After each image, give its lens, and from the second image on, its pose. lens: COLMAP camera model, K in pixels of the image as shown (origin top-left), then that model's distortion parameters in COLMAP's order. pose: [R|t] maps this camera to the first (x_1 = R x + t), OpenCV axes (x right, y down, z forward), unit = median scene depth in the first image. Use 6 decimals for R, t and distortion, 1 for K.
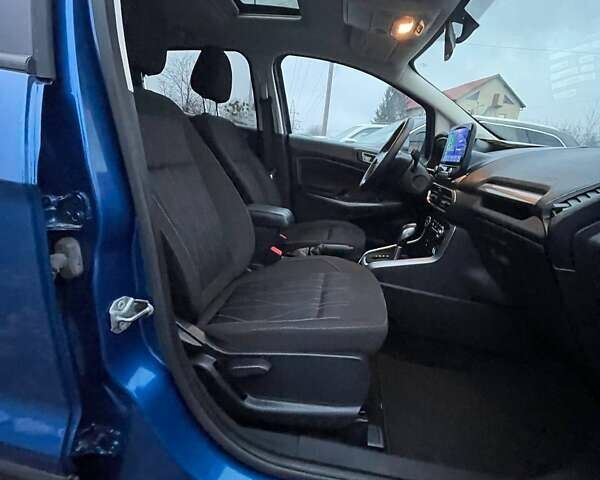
lens RADIAL K [[323.6, 0, 300.0], [0, 323.6, 240.0], [0, 0, 1]] dist [-0.005071, -0.000992]
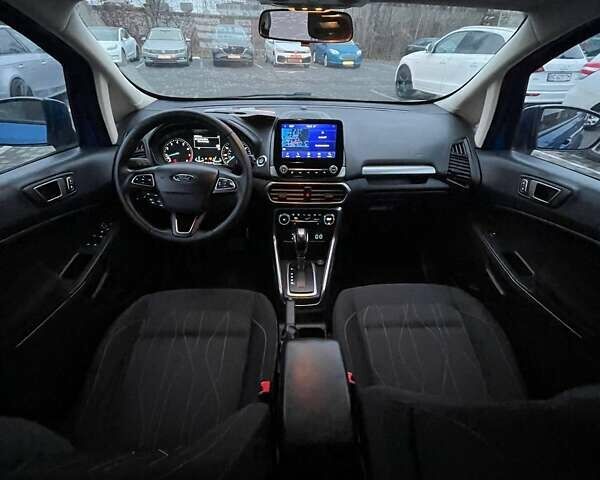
lens RADIAL K [[323.6, 0, 300.0], [0, 323.6, 240.0], [0, 0, 1]] dist [-0.005071, -0.000992]
pose [[-0.172145, -0.612134, 0.771789, -0.425211], [0.234934, 0.735364, 0.635646, -0.670088], [-0.956646, 0.290742, 0.017222, 1.052598]]
